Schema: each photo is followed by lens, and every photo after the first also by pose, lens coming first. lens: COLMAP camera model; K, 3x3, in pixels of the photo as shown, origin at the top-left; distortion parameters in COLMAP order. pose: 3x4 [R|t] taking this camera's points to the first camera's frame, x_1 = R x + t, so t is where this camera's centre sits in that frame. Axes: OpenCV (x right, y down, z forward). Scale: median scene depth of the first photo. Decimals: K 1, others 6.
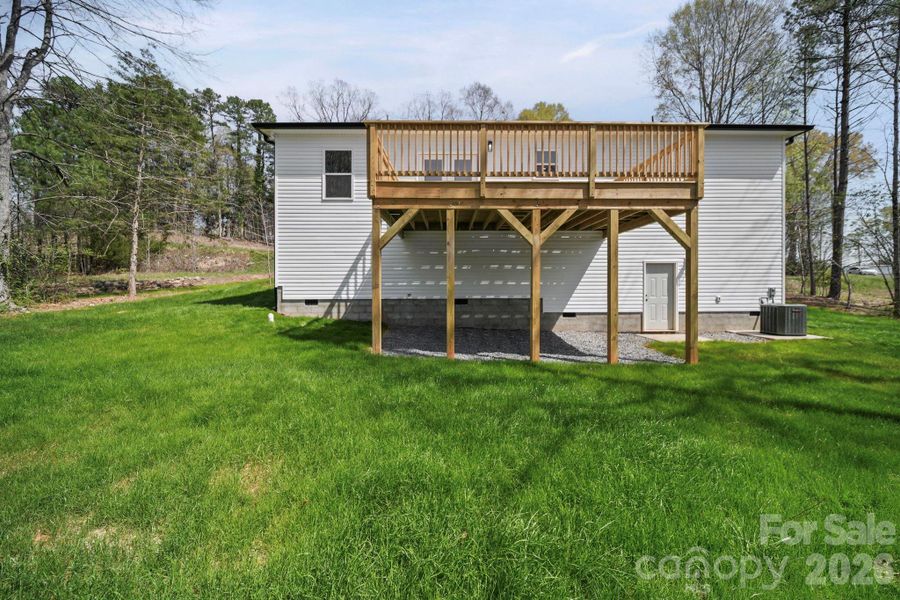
lens RADIAL K [[326.2, 0, 450.6], [0, 326.2, 297.8], [0, 0, 1]] dist [-0.000029, -0.000067]
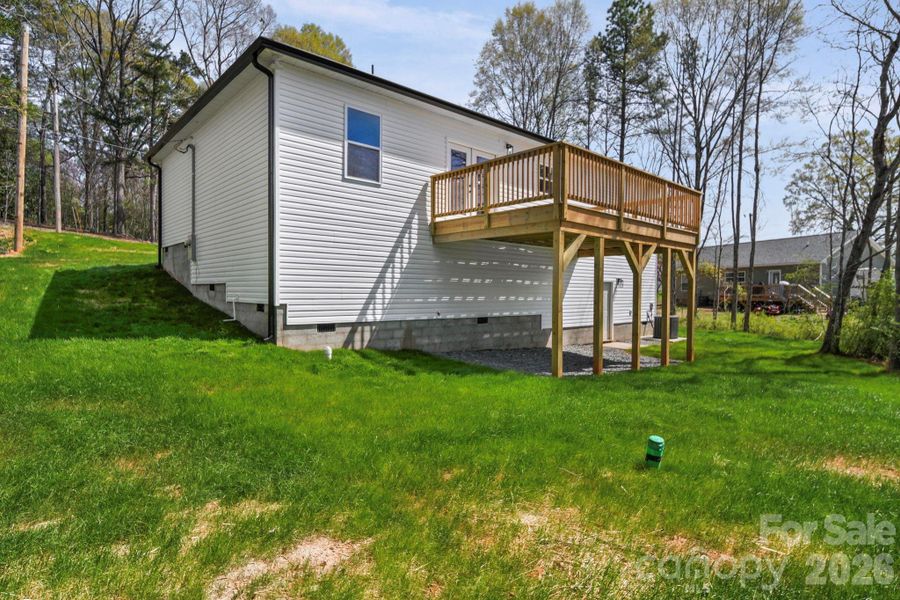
lens RADIAL K [[486.4, 0, 451.8], [0, 486.4, 309.9], [0, 0, 1]] dist [0.000496, -0.000046]
pose [[0.749543, -0.014898, 0.661788, -0.899850], [0.003787, 0.999827, 0.018219, -0.040283], [-0.661945, -0.011150, 0.749470, 0.077316]]
